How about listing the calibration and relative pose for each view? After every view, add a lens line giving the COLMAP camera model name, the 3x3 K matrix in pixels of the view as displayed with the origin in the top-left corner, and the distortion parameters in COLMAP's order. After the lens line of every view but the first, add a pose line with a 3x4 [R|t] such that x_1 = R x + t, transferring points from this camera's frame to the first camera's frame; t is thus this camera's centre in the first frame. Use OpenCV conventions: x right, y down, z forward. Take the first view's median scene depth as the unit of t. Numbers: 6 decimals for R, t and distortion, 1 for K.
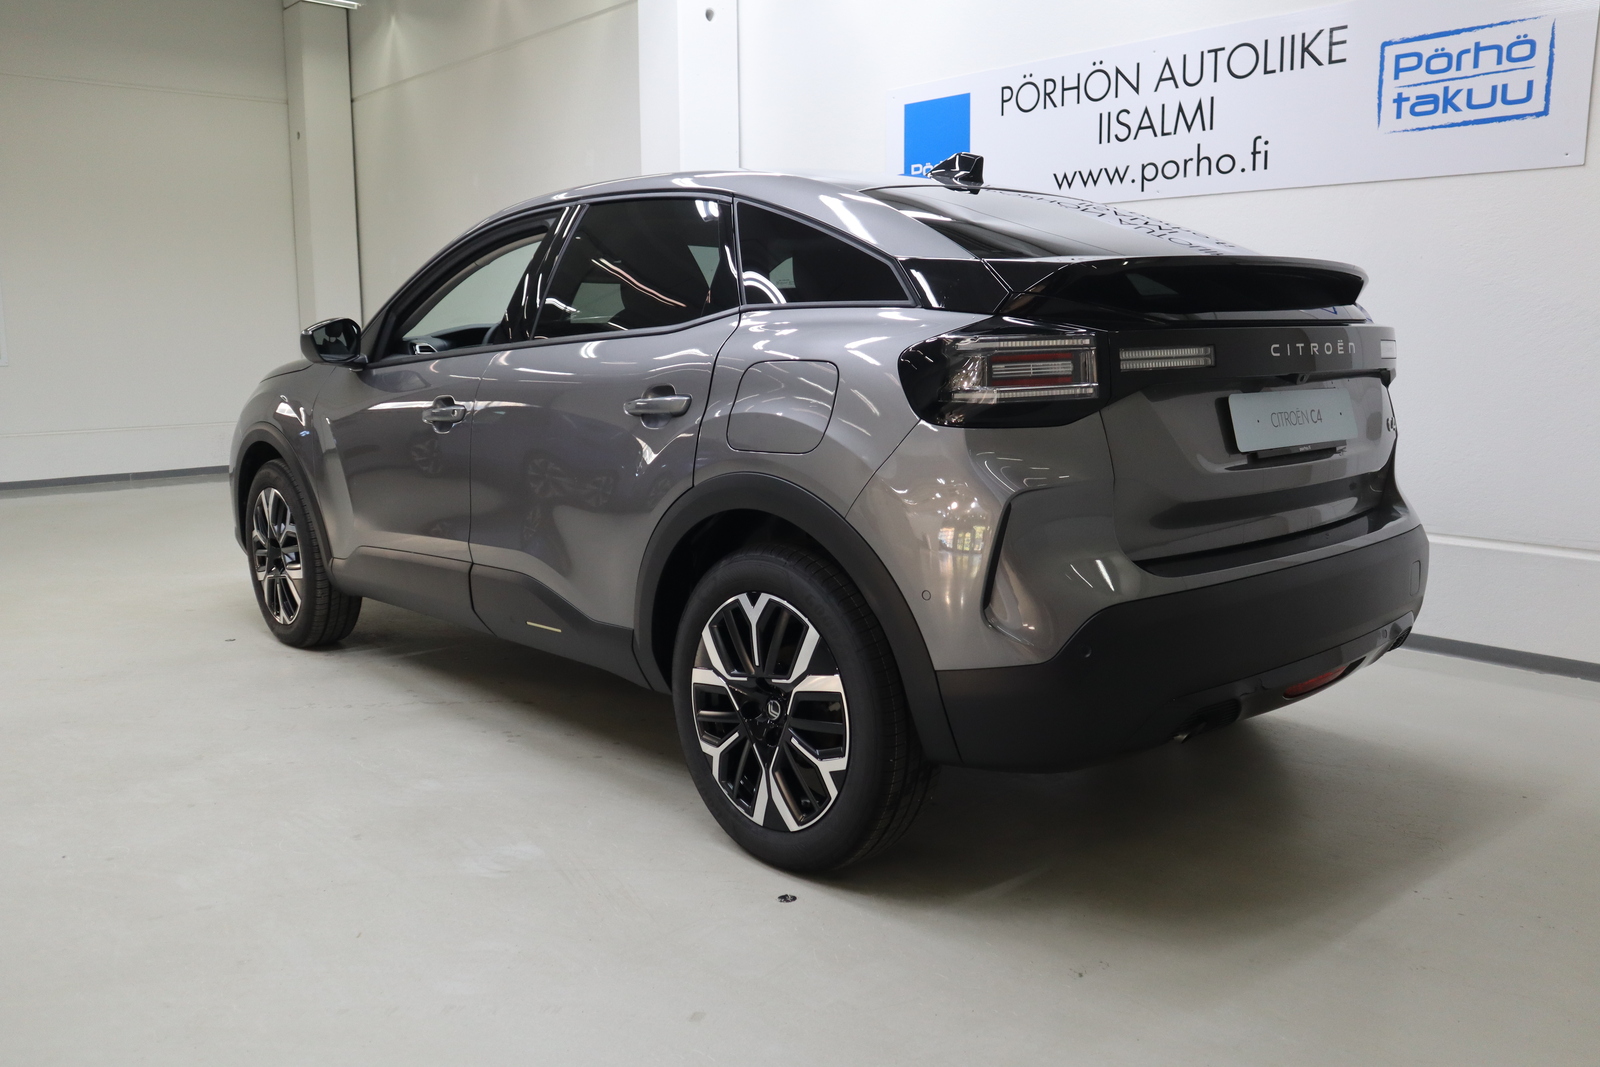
lens RADIAL K [[1320.2, 0, 800.0], [0, 1320.2, 533.5], [0, 0, 1]] dist [-0.088482, 0.106032]
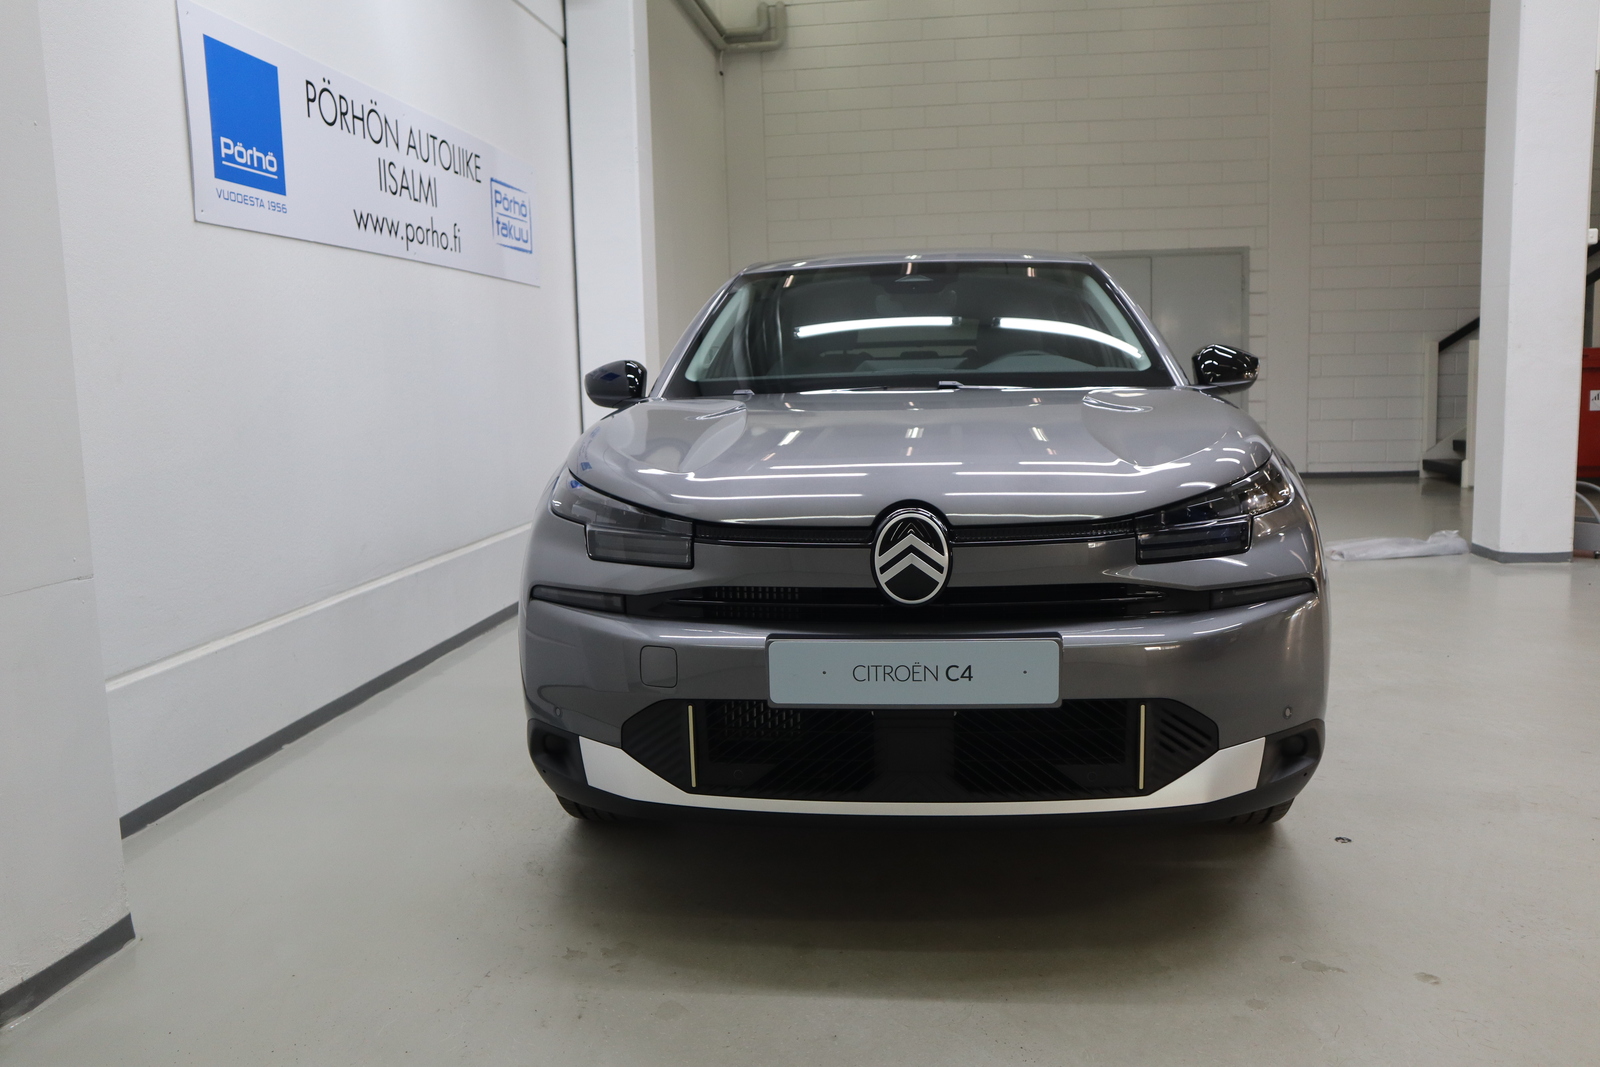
lens RADIAL K [[1227.4, 0, 799.2], [0, 1227.4, 529.2], [0, 0, 1]] dist [-0.046266, 0.001037]
pose [[-0.670244, -0.065390, 0.739254, -0.703652], [0.150951, 0.963276, 0.222065, -0.239139], [-0.726627, 0.260429, -0.635760, 1.568388]]
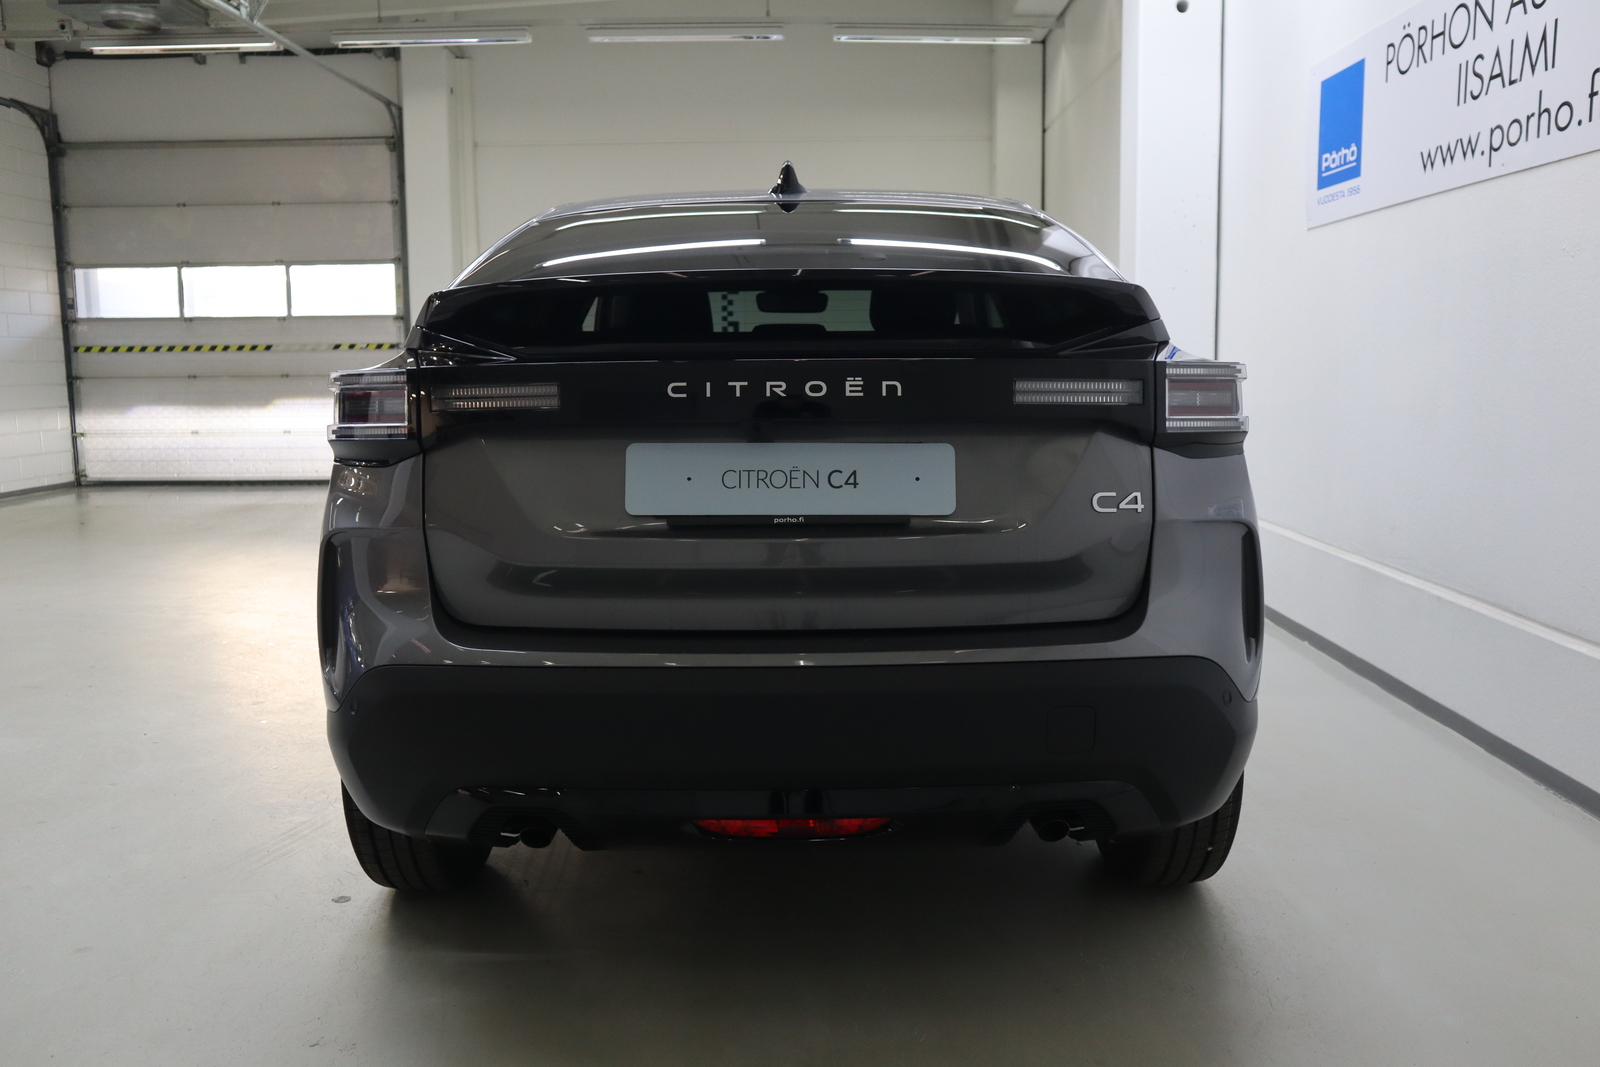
lens RADIAL K [[1320.2, 0, 800.0], [0, 1320.2, 533.5], [0, 0, 1]] dist [-0.088482, 0.106032]
pose [[0.741687, 0.092646, -0.664317, 0.518484], [-0.101791, 0.994490, 0.025046, -0.044274], [0.662977, 0.049045, 0.747031, 0.248150]]
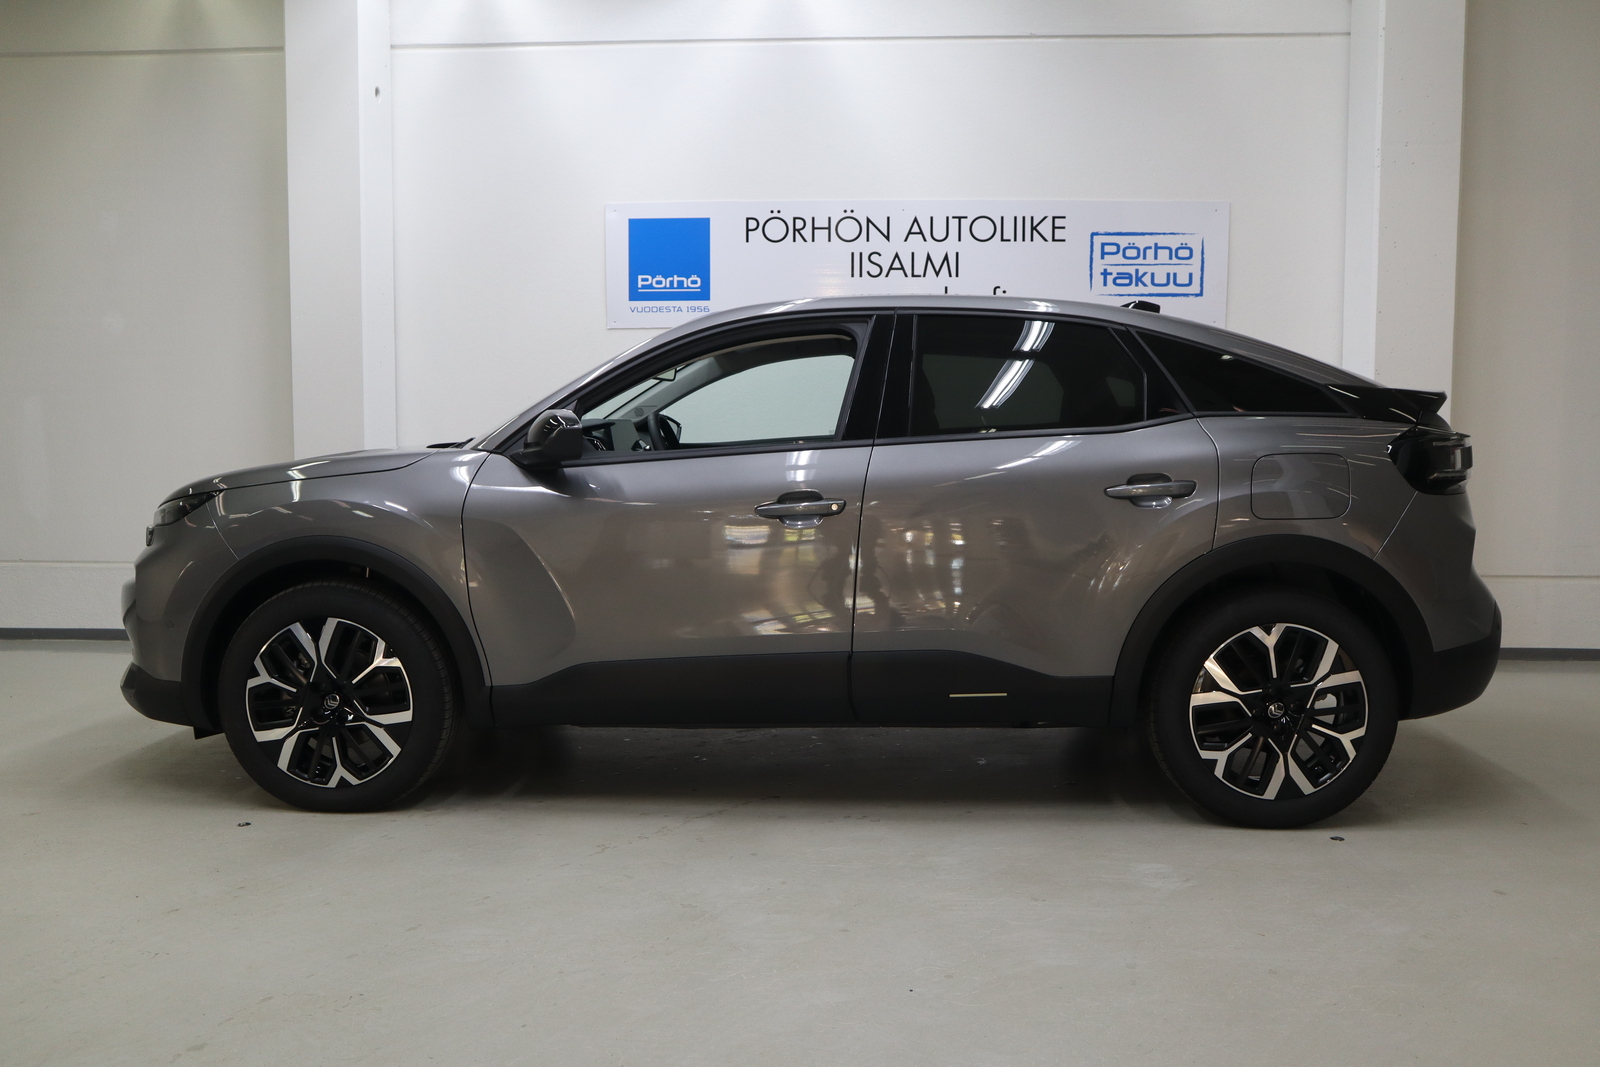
lens RADIAL K [[1320.2, 0, 800.0], [0, 1320.2, 533.5], [0, 0, 1]] dist [-0.088482, 0.106032]
pose [[0.701856, -0.045813, 0.710844, -0.763398], [0.099590, 0.994439, -0.034241, -0.028685], [-0.705322, 0.094825, 0.702516, 0.225954]]
